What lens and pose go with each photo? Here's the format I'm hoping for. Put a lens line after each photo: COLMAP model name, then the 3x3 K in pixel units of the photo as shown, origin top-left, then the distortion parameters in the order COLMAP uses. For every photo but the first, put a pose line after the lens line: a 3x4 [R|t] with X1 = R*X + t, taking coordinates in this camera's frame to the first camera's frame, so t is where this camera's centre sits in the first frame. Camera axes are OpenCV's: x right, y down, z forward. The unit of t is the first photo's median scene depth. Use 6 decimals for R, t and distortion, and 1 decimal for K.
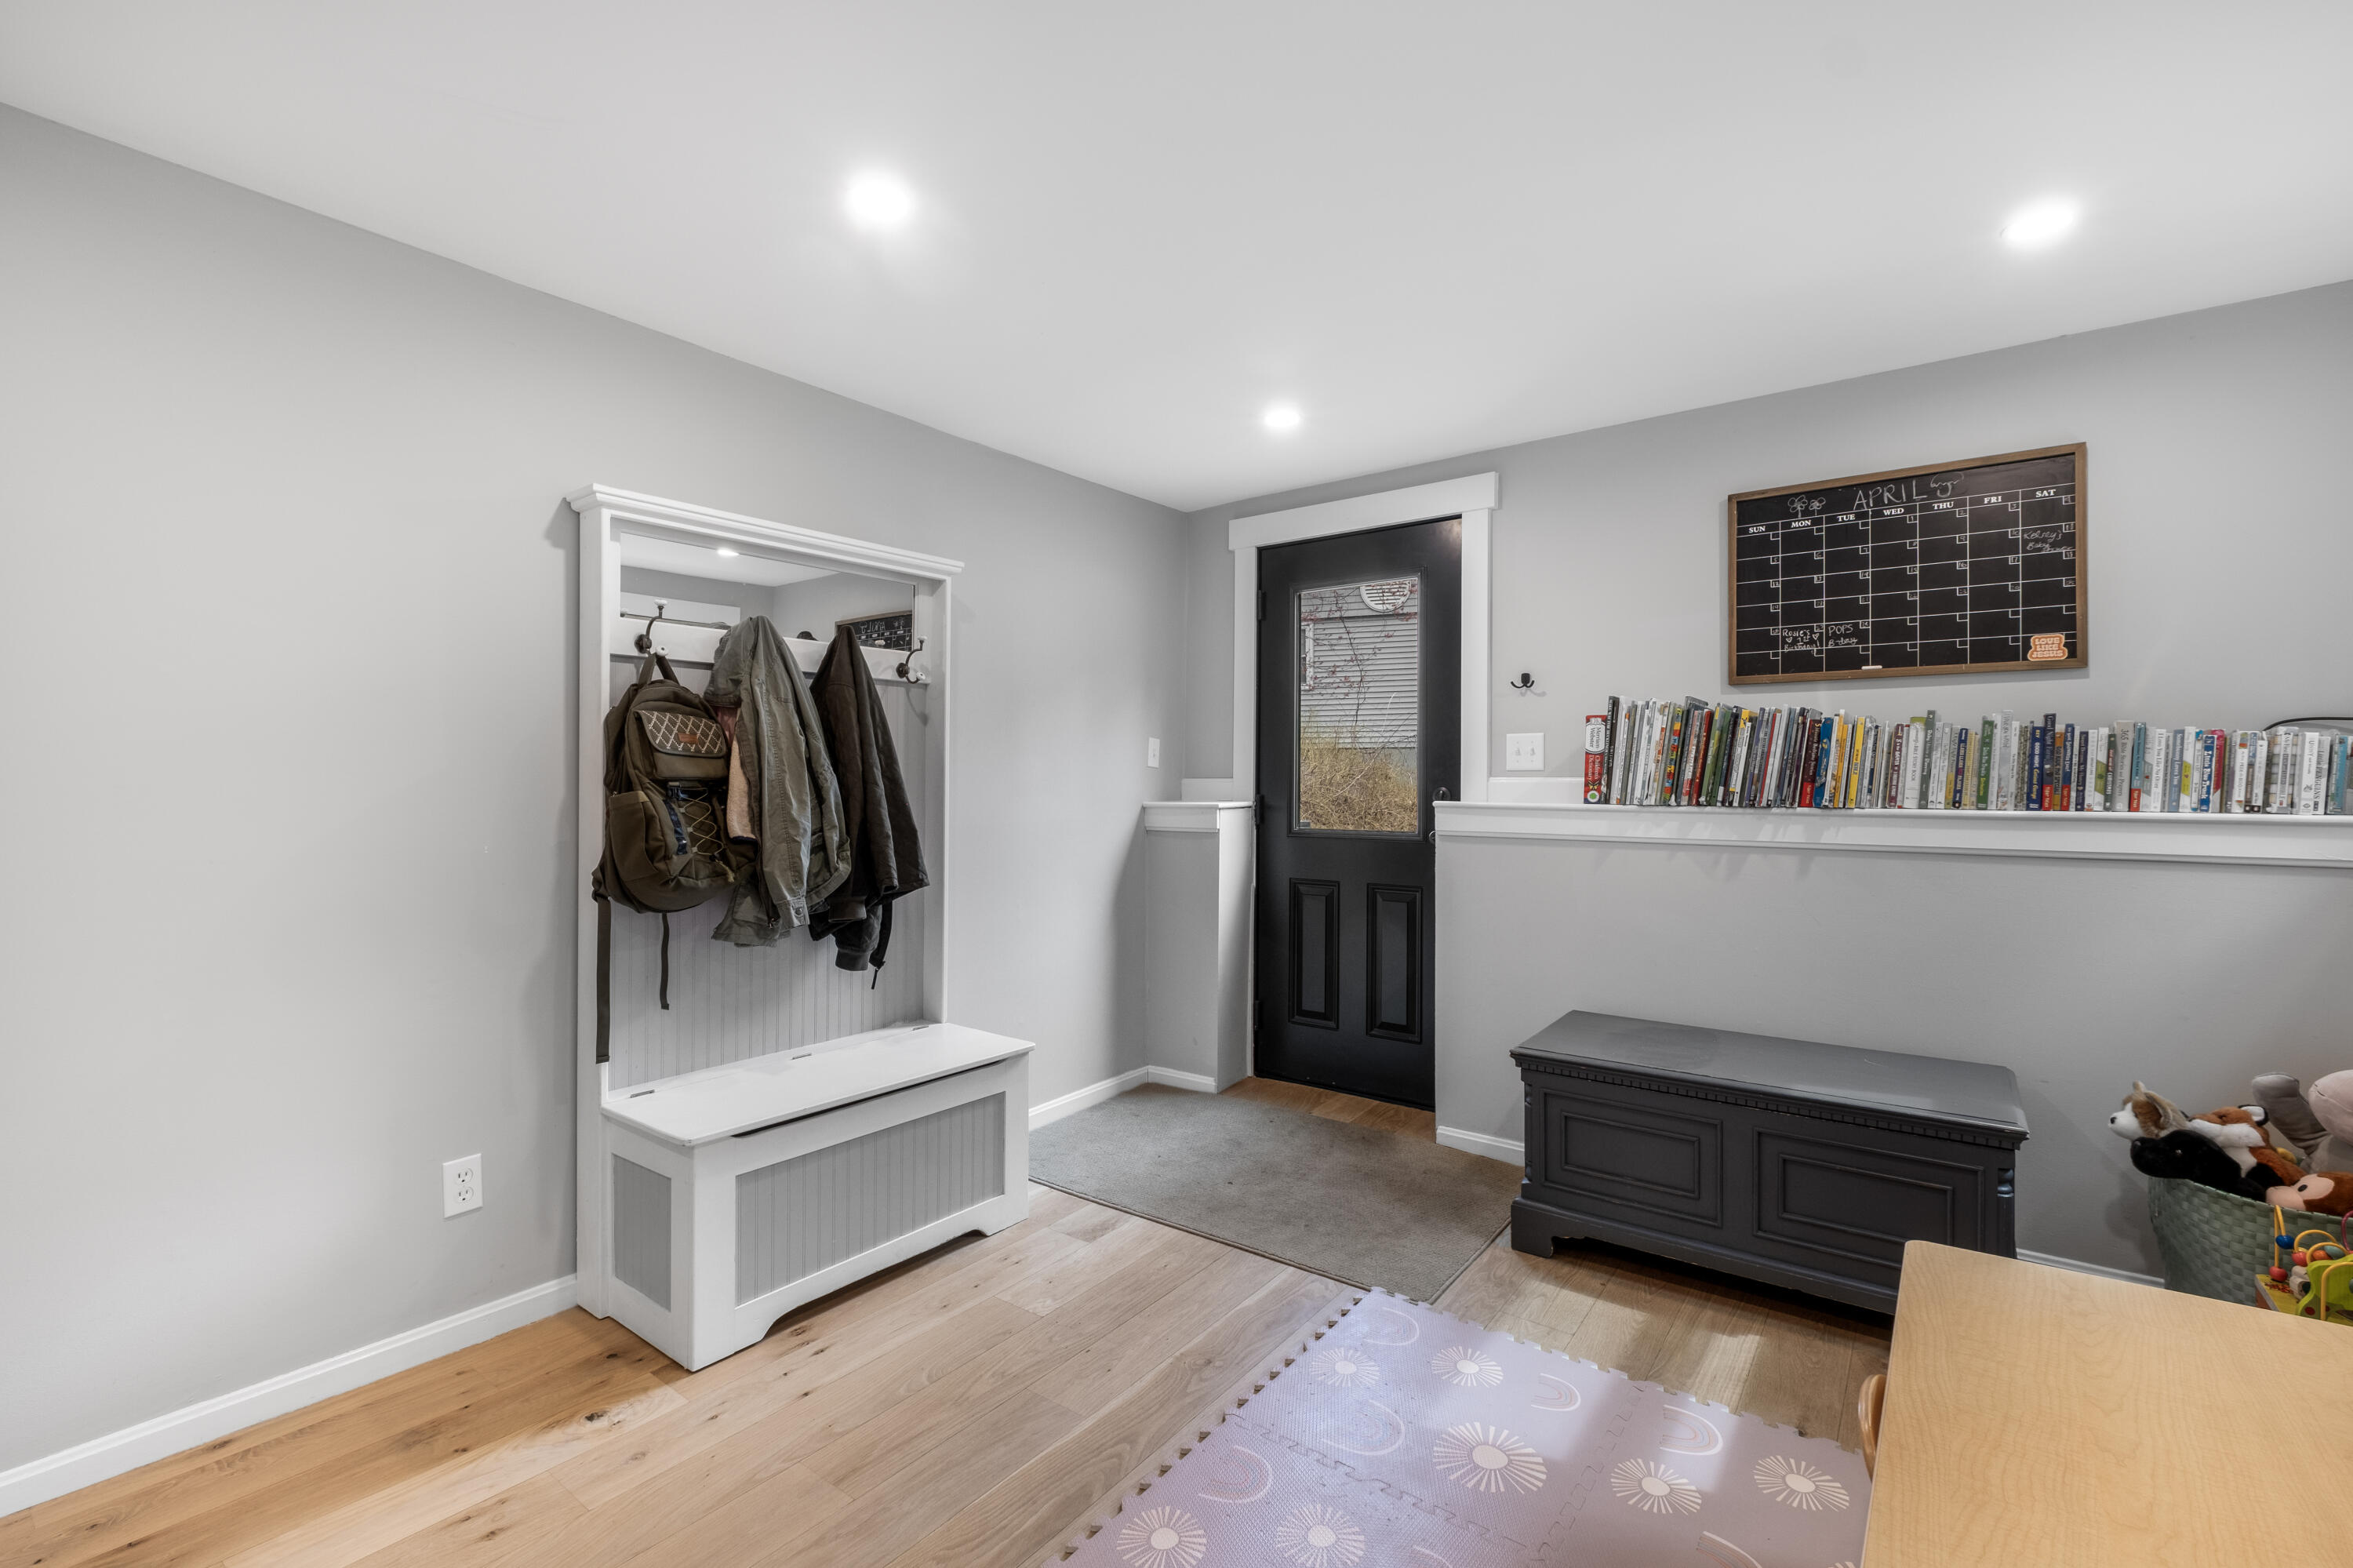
lens RADIAL K [[1020.8, 0, 1184.1], [0, 1020.8, 754.2], [0, 0, 1]] dist [-0.001756, -0.000450]
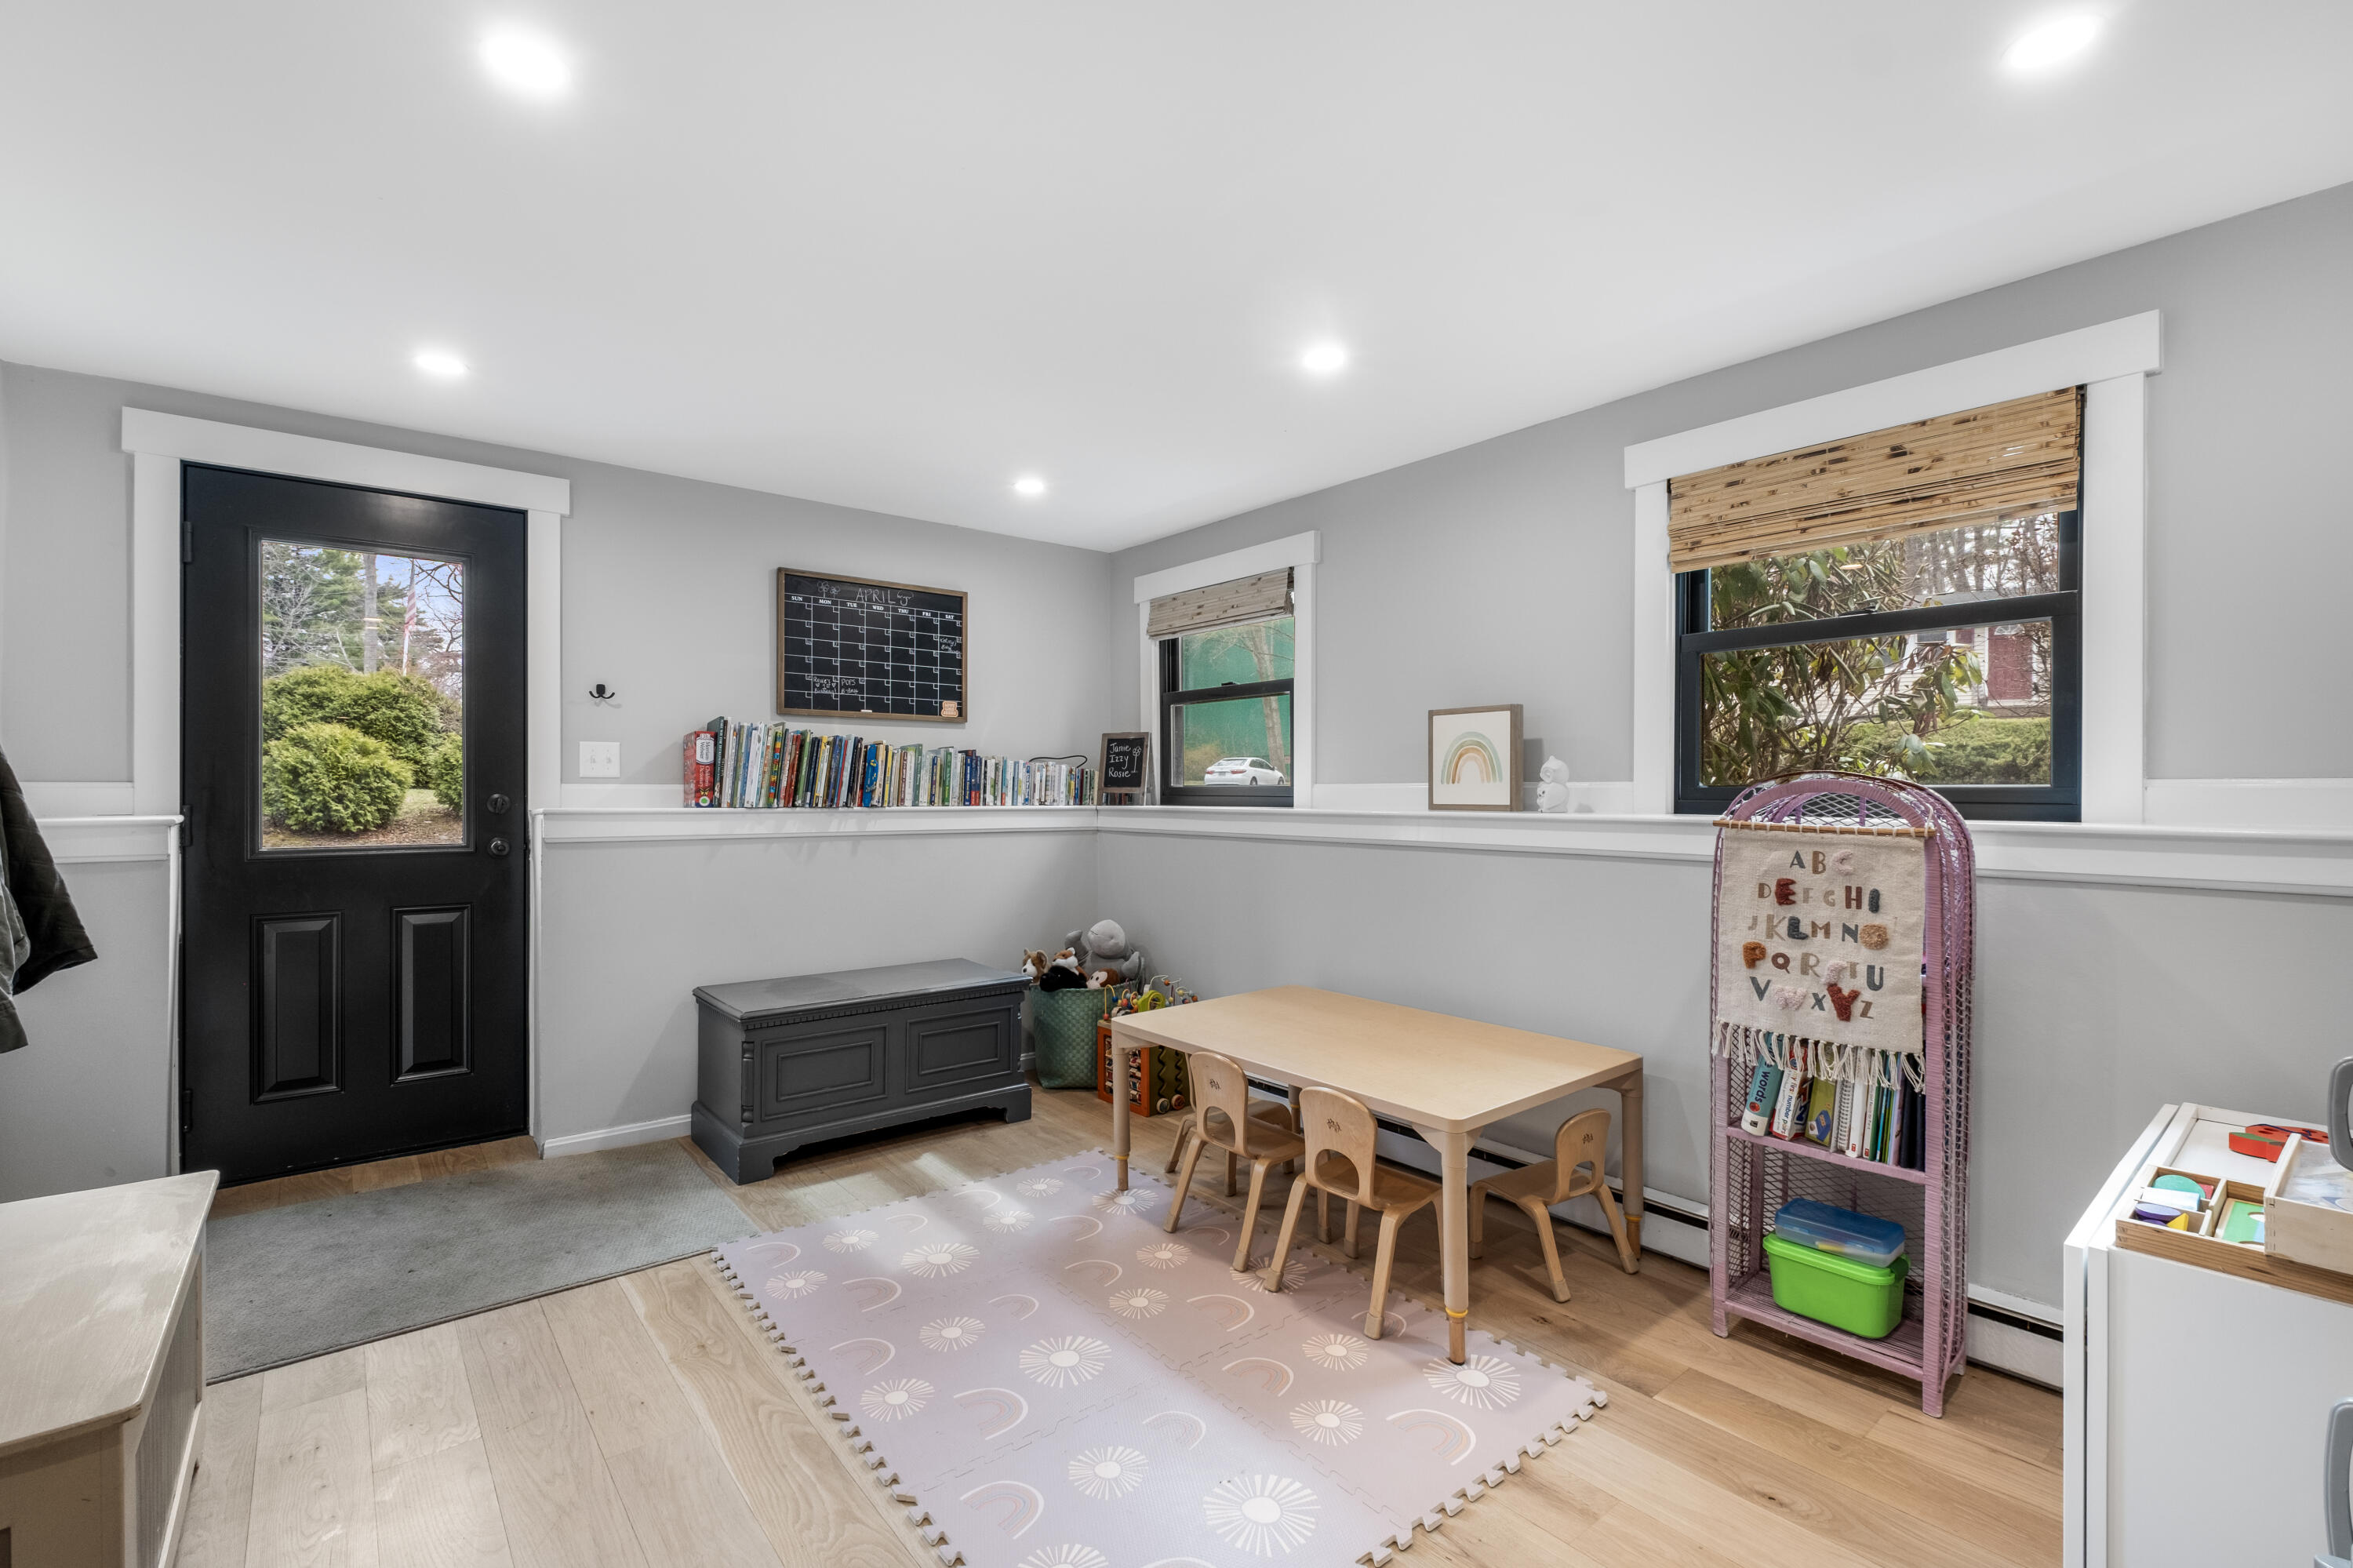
lens RADIAL K [[1044.8, 0, 1167.7], [0, 1044.8, 743.3], [0, 0, 1]] dist [-0.000936, -0.001254]
pose [[0.244790, 0.043544, 0.968598, -0.684907], [-0.027974, 0.998892, -0.037836, 0.006253], [-0.969173, -0.017834, 0.245737, 0.213921]]
